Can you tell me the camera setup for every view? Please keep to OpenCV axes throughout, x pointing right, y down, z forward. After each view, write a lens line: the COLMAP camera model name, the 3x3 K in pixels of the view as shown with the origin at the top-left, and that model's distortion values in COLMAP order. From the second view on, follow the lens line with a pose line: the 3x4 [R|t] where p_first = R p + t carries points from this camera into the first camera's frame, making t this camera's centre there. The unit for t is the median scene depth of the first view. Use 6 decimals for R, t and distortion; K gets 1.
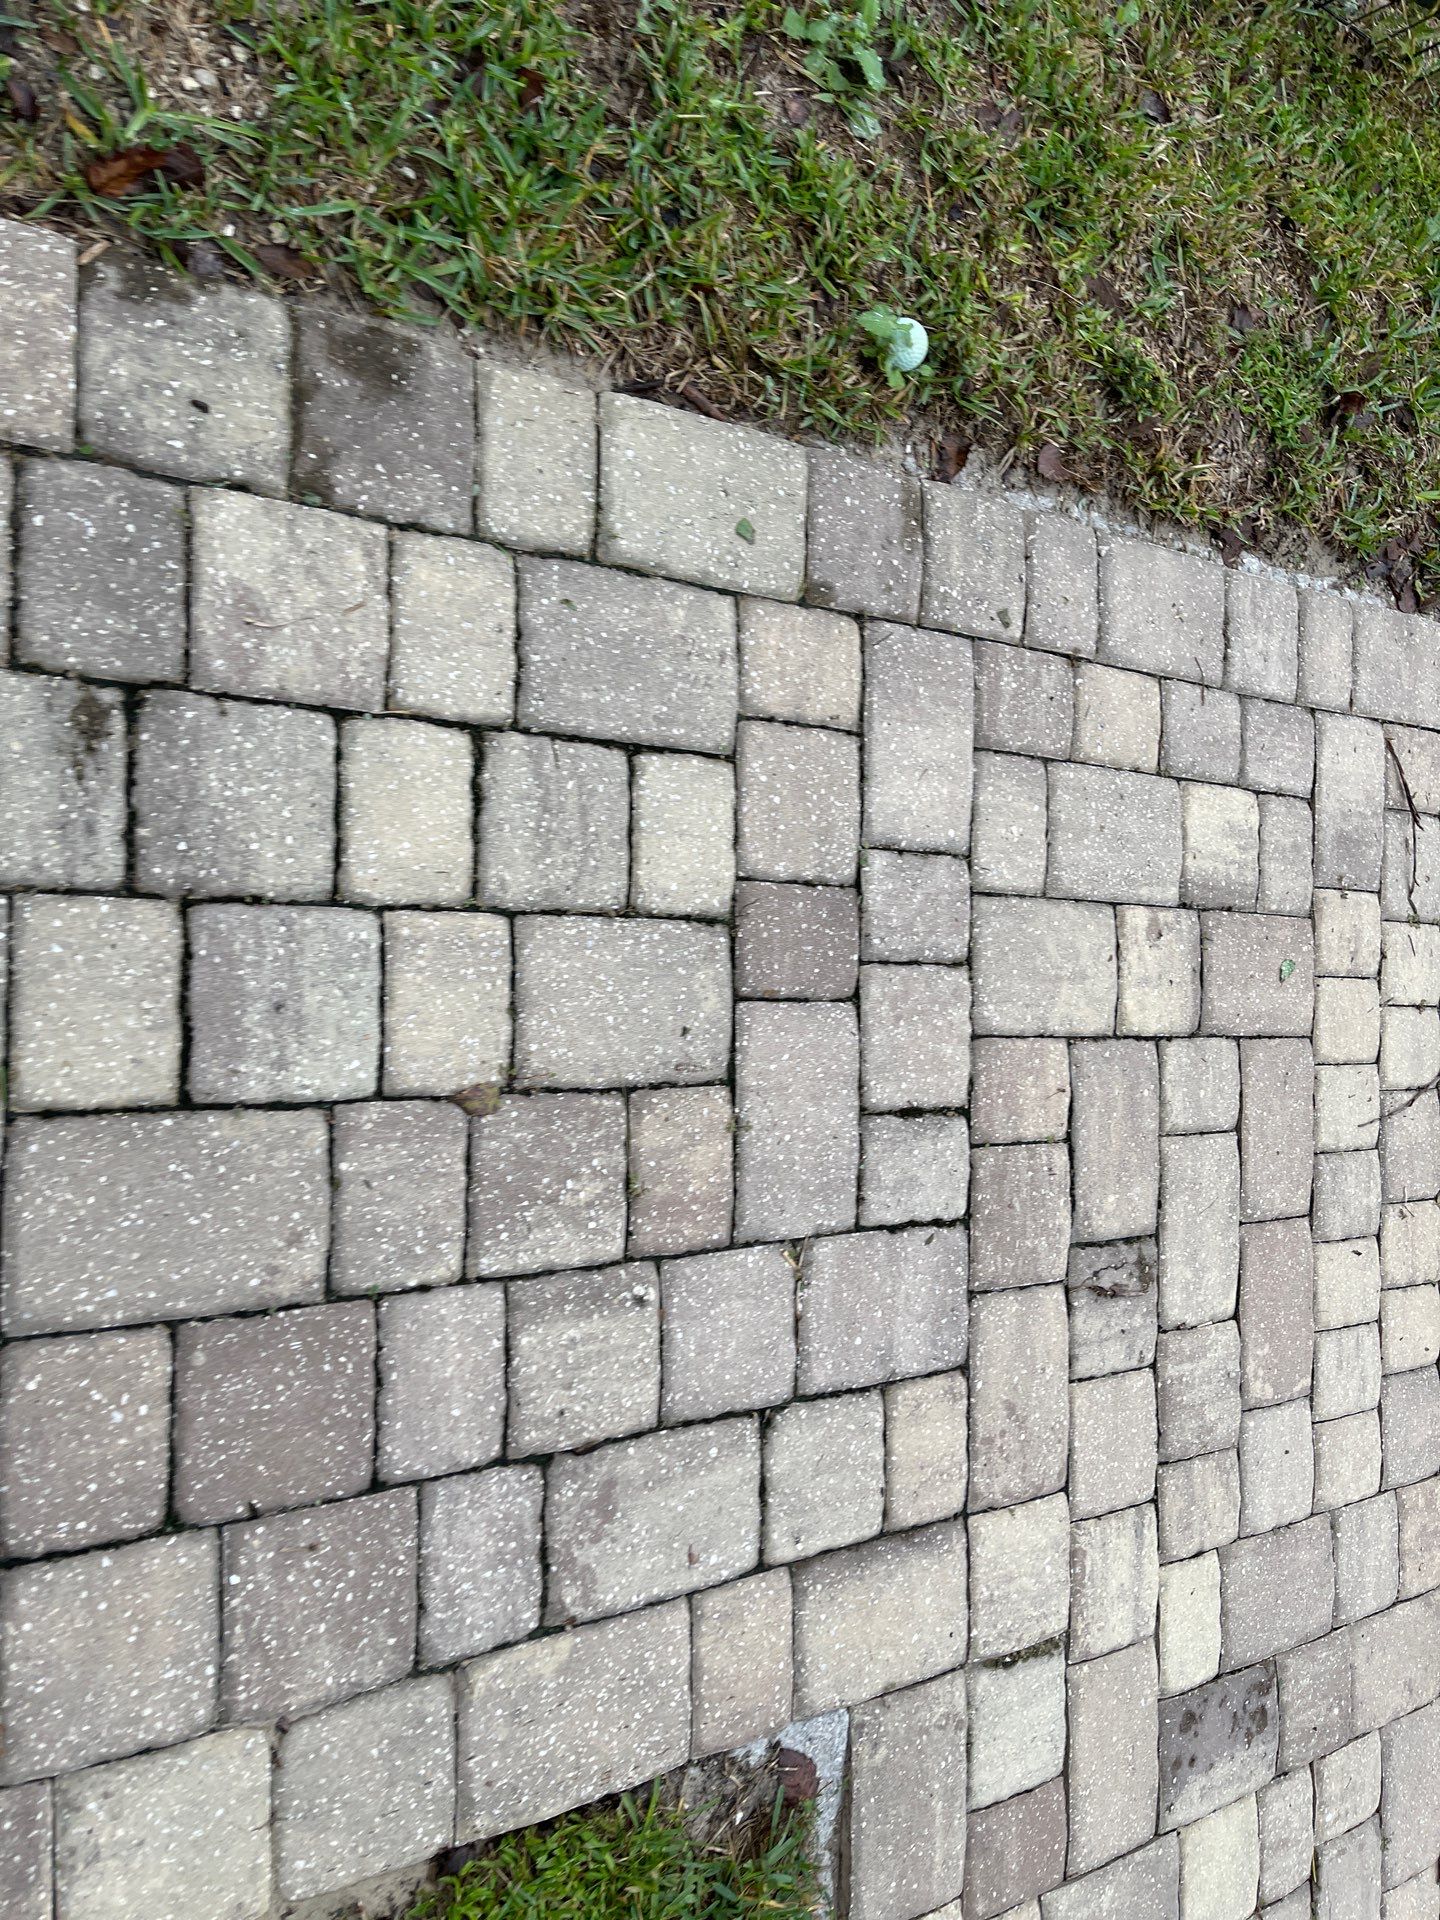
lens RADIAL K [[1452.0, 0, 720.0], [0, 1452.0, 960.0], [0, 0, 1]] dist [0.063469, -0.078966]
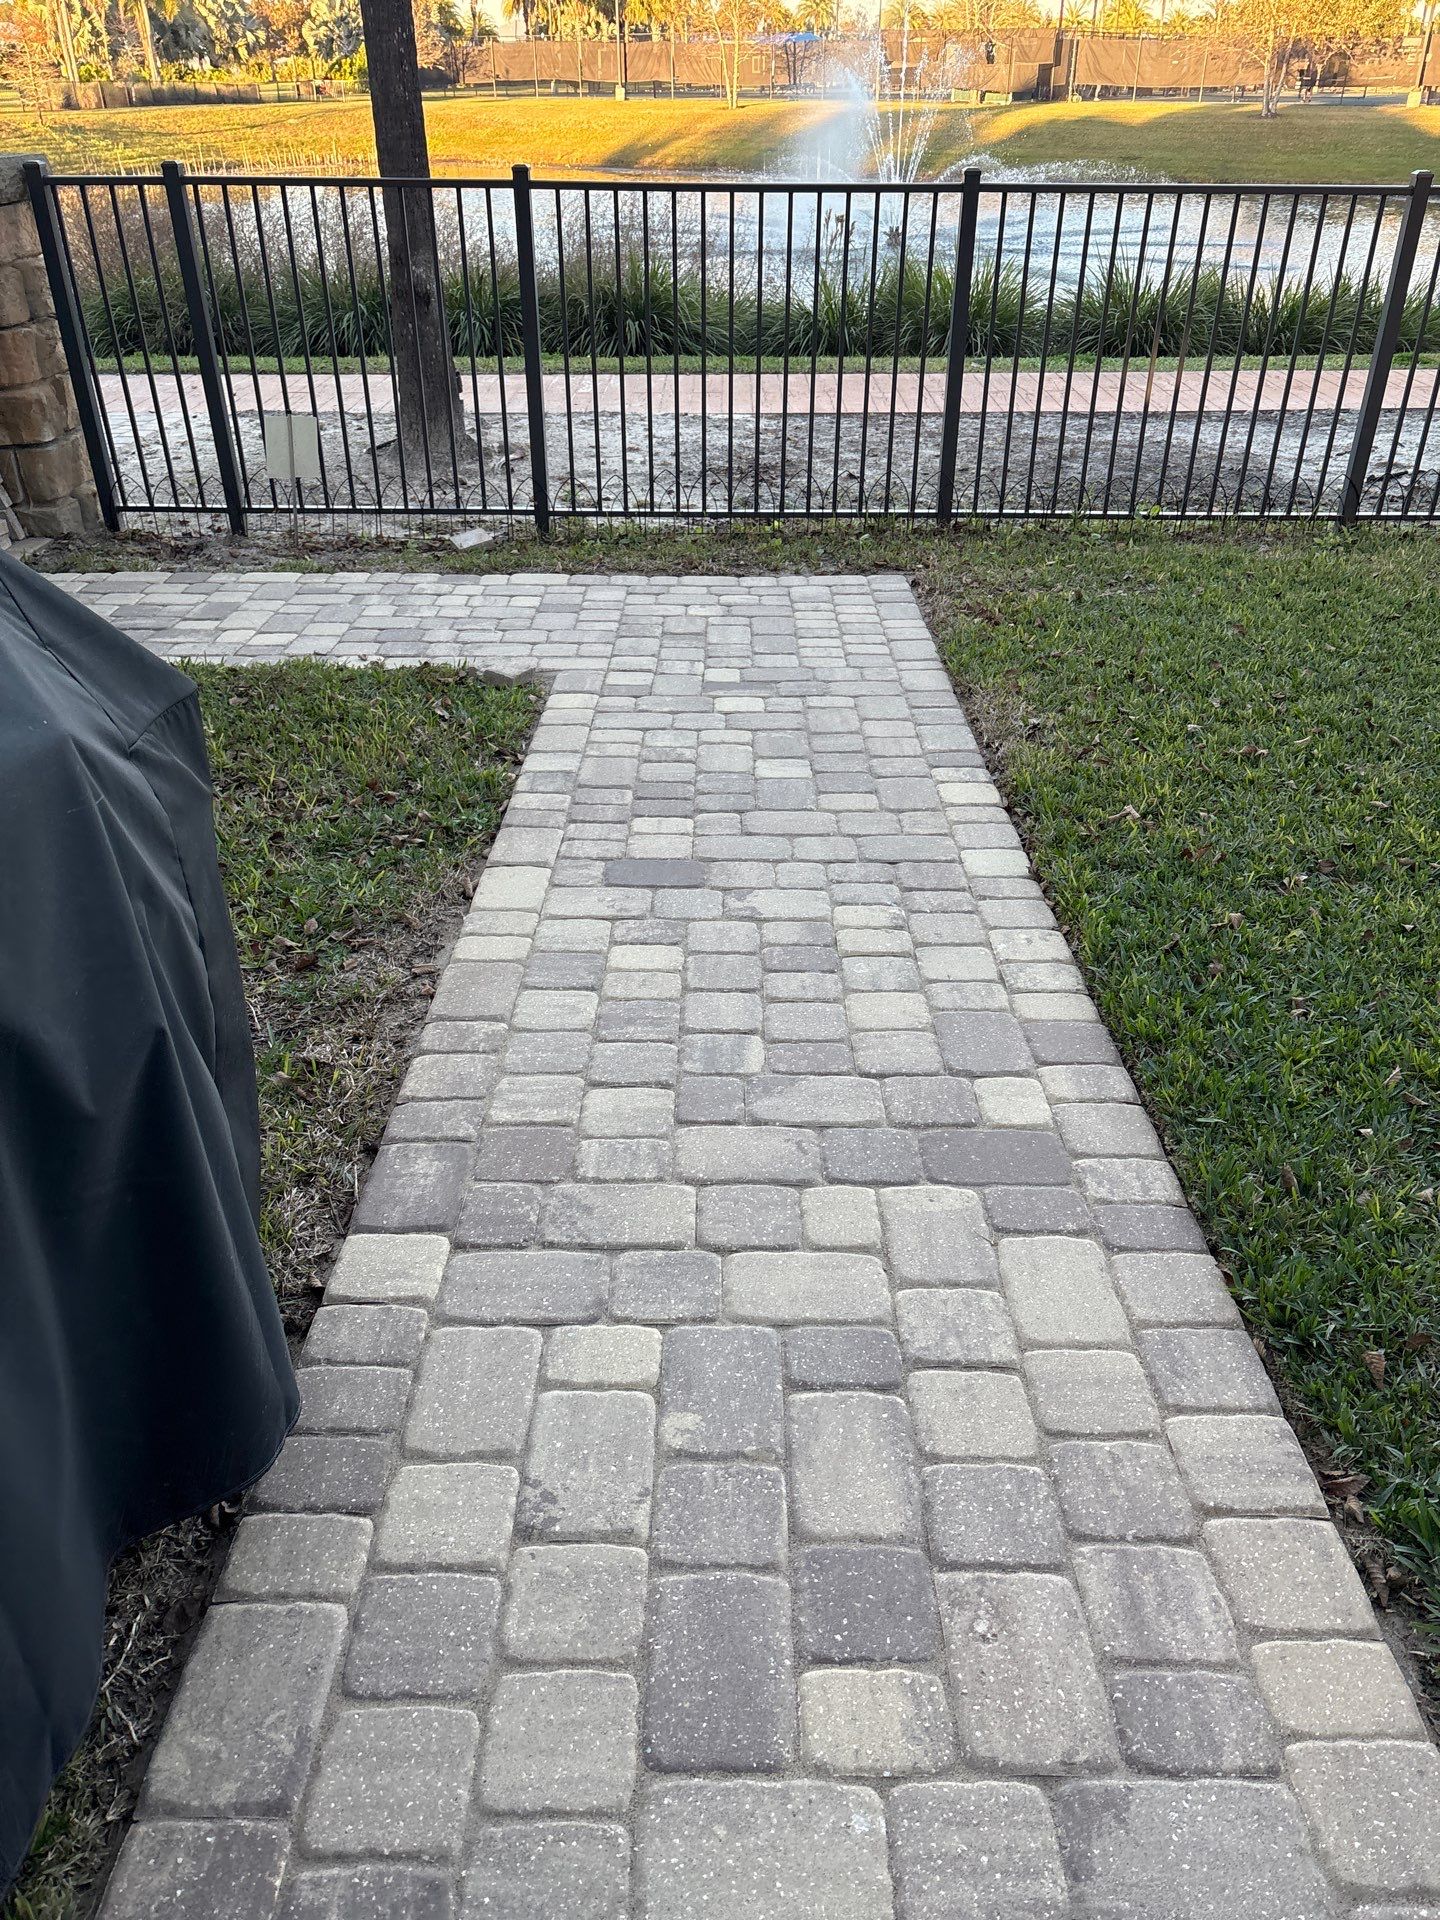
lens RADIAL K [[1451.6, 0, 729.8], [0, 1451.6, 957.1], [0, 0, 1]] dist [0.062449, -0.073236]
pose [[0.814999, -0.520148, -0.255388, 0.921148], [0.024920, 0.471787, -0.881360, 3.781733], [0.578927, 0.711943, 0.397468, 0.388222]]
